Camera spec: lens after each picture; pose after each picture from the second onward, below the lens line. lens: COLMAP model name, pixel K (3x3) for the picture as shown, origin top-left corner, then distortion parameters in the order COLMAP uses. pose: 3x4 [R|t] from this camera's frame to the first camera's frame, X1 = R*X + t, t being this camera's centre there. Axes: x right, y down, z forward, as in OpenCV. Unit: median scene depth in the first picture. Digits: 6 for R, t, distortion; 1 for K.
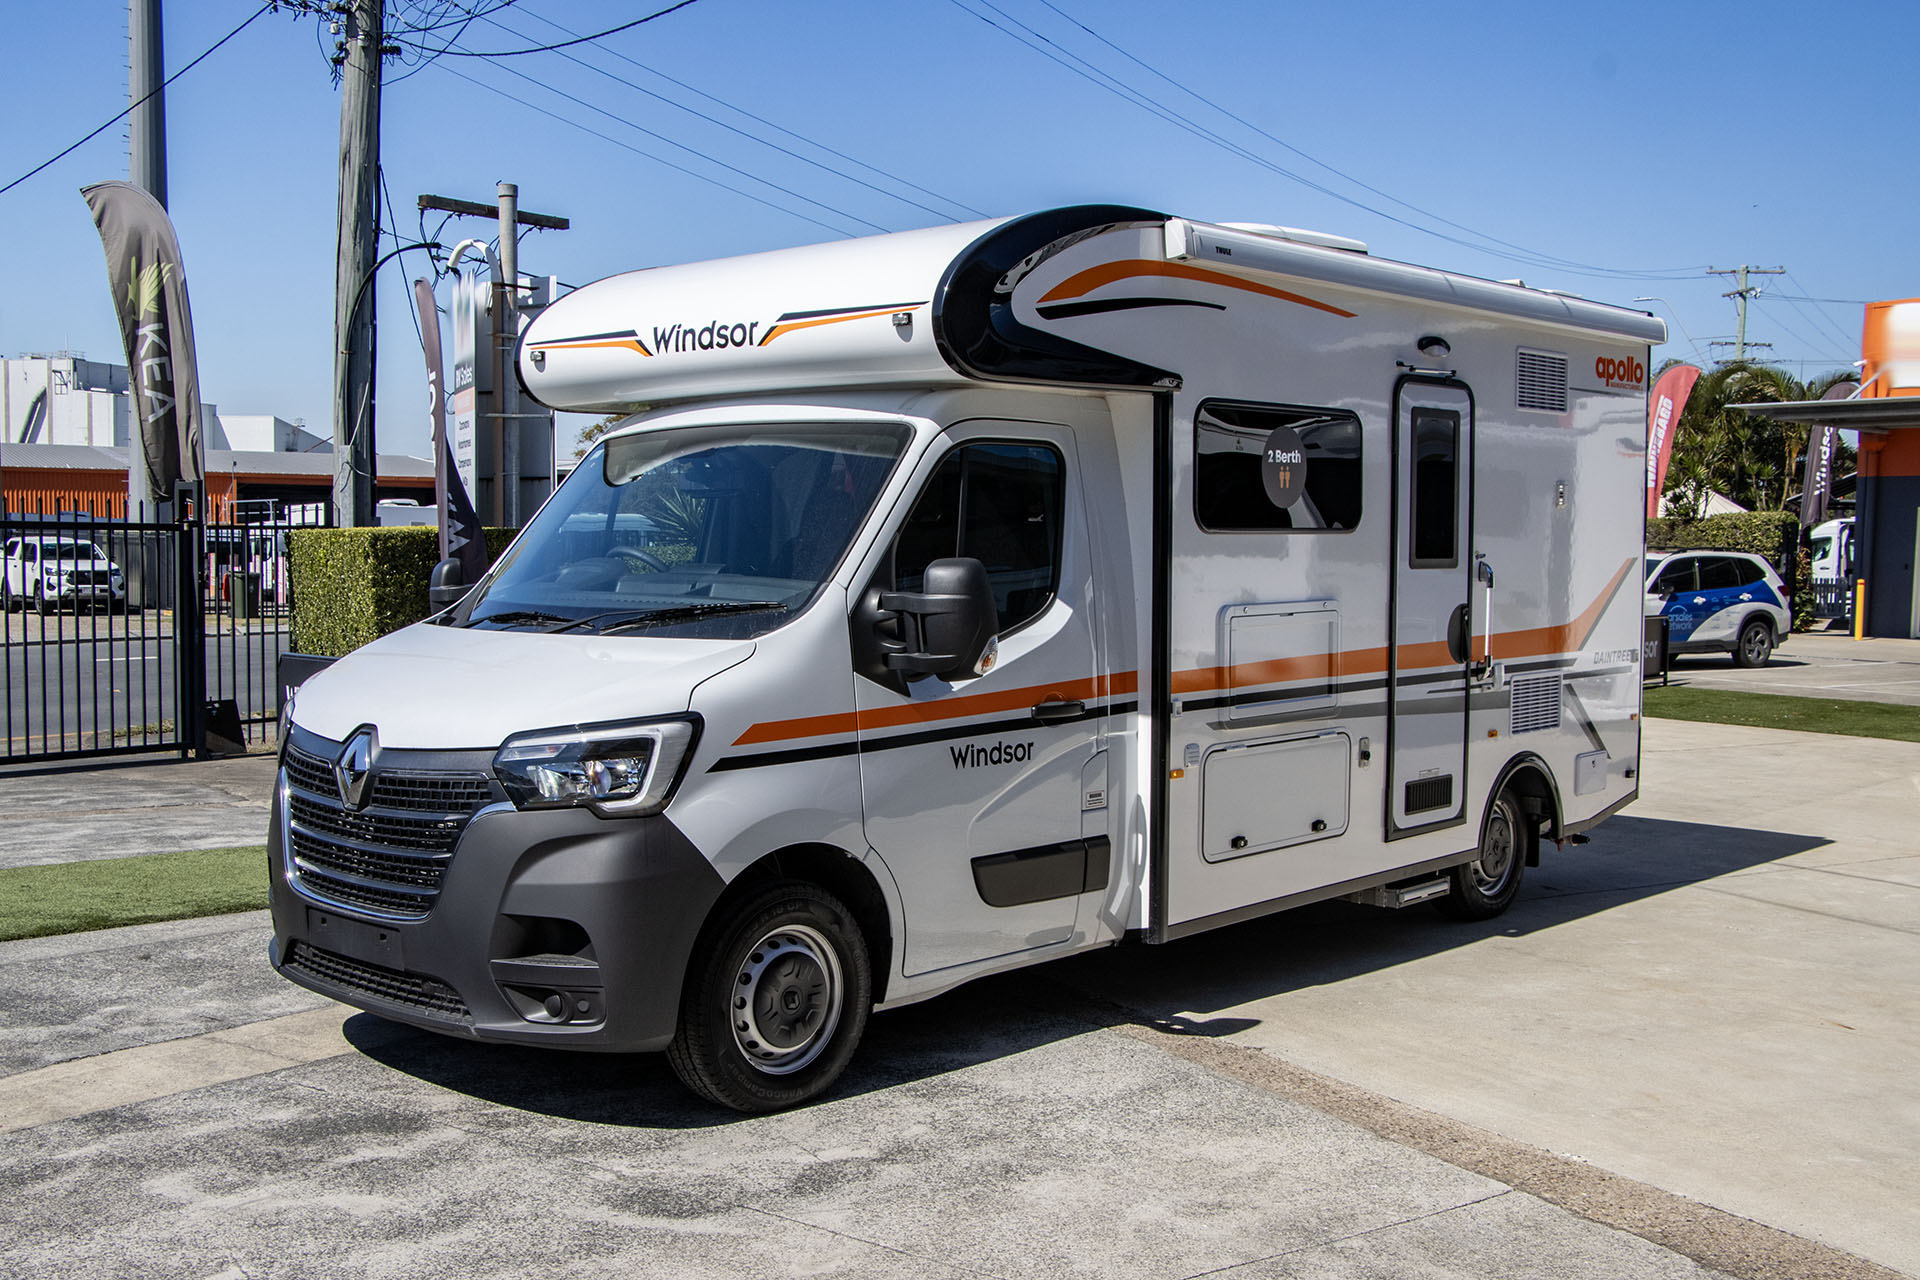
lens RADIAL K [[1979.4, 0, 949.8], [0, 1979.4, 650.8], [0, 0, 1]] dist [-0.106708, 0.165552]
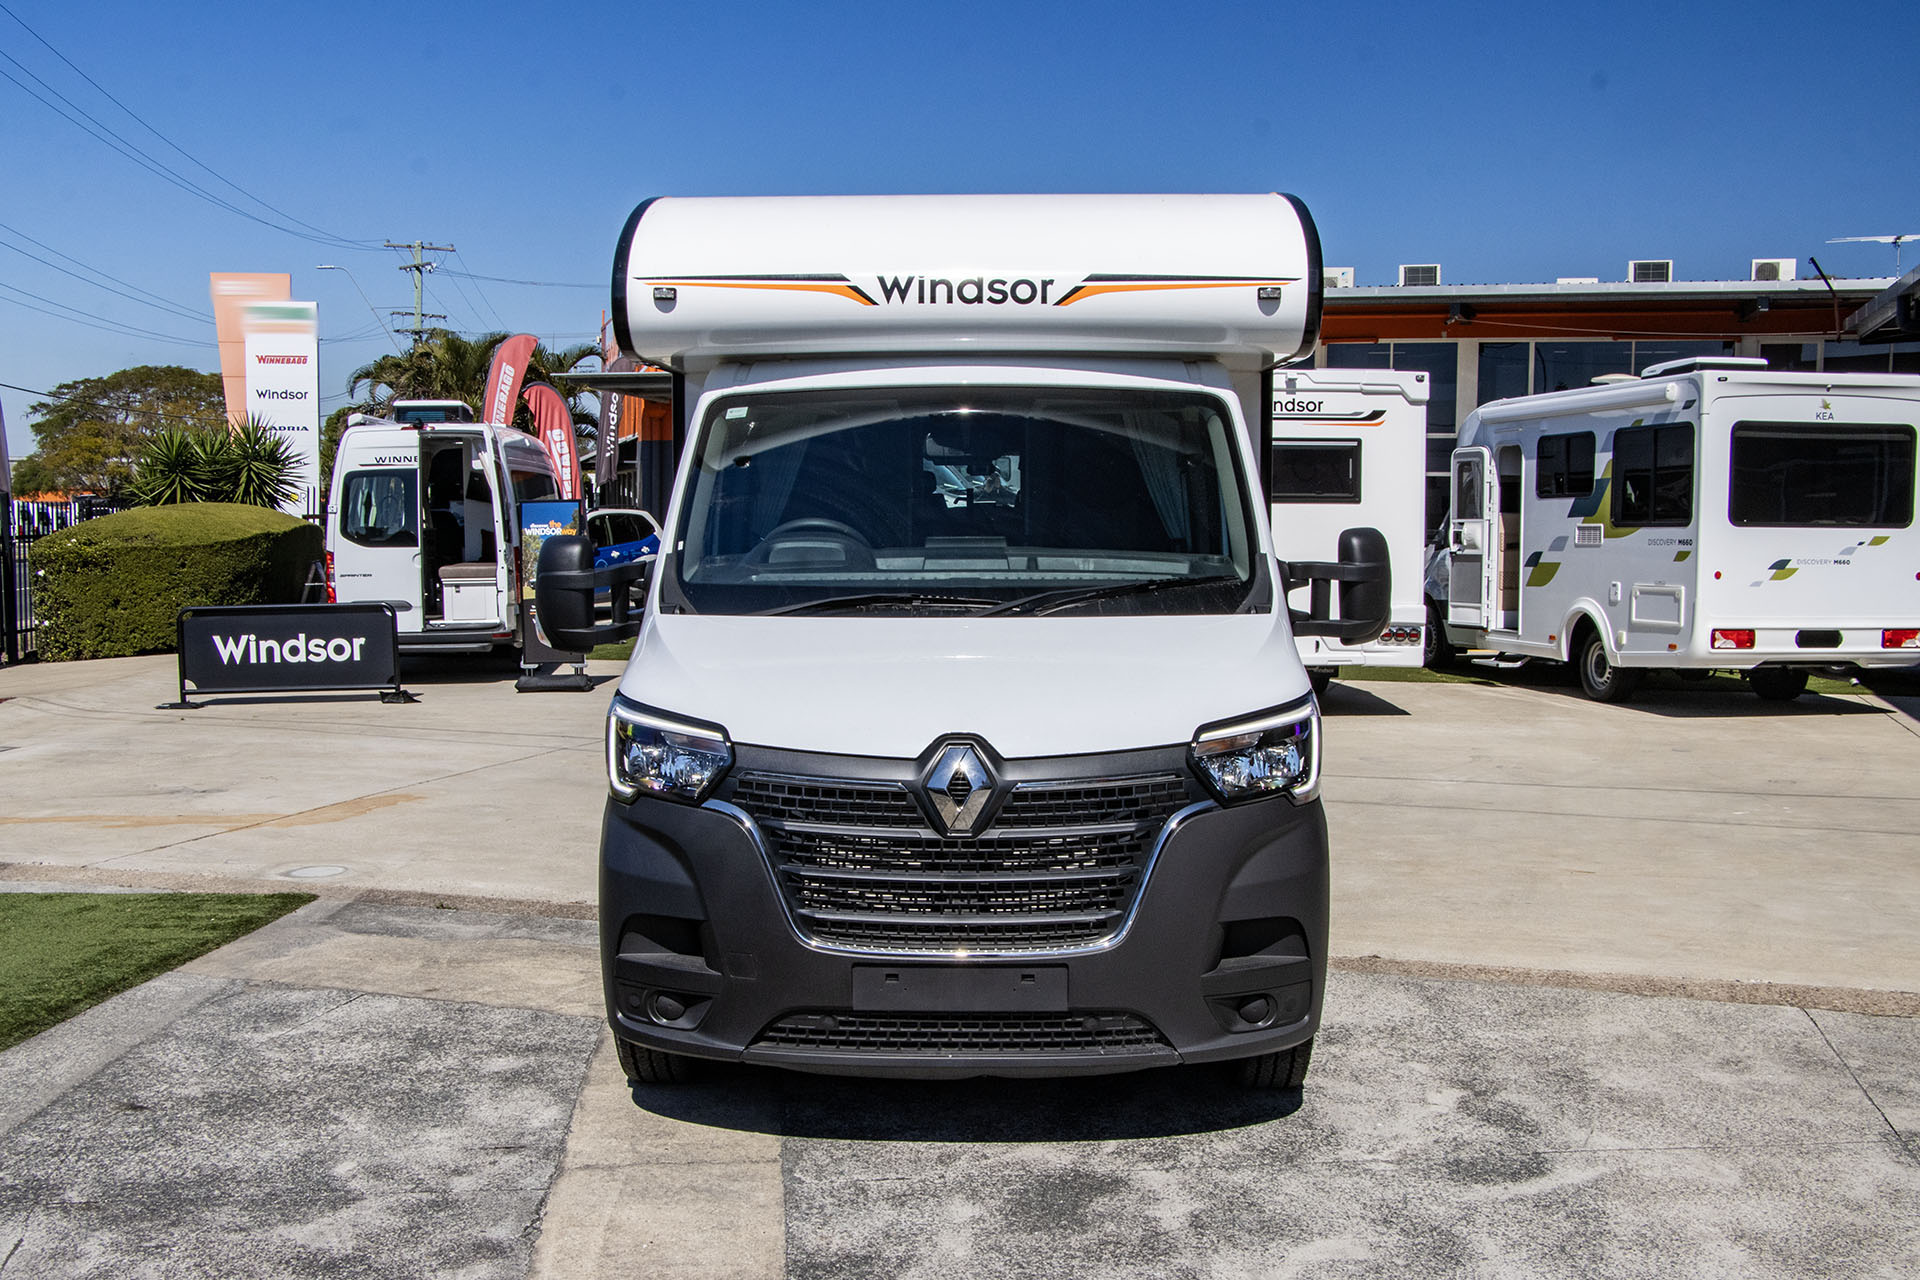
lens RADIAL K [[1916.9, 0, 940.4], [0, 1916.9, 644.7], [0, 0, 1]] dist [-0.143427, 0.222937]
pose [[0.750819, -0.055041, 0.658210, -0.858608], [0.041404, 0.998484, 0.036266, -0.031281], [-0.659209, 0.000024, 0.751960, 0.398052]]
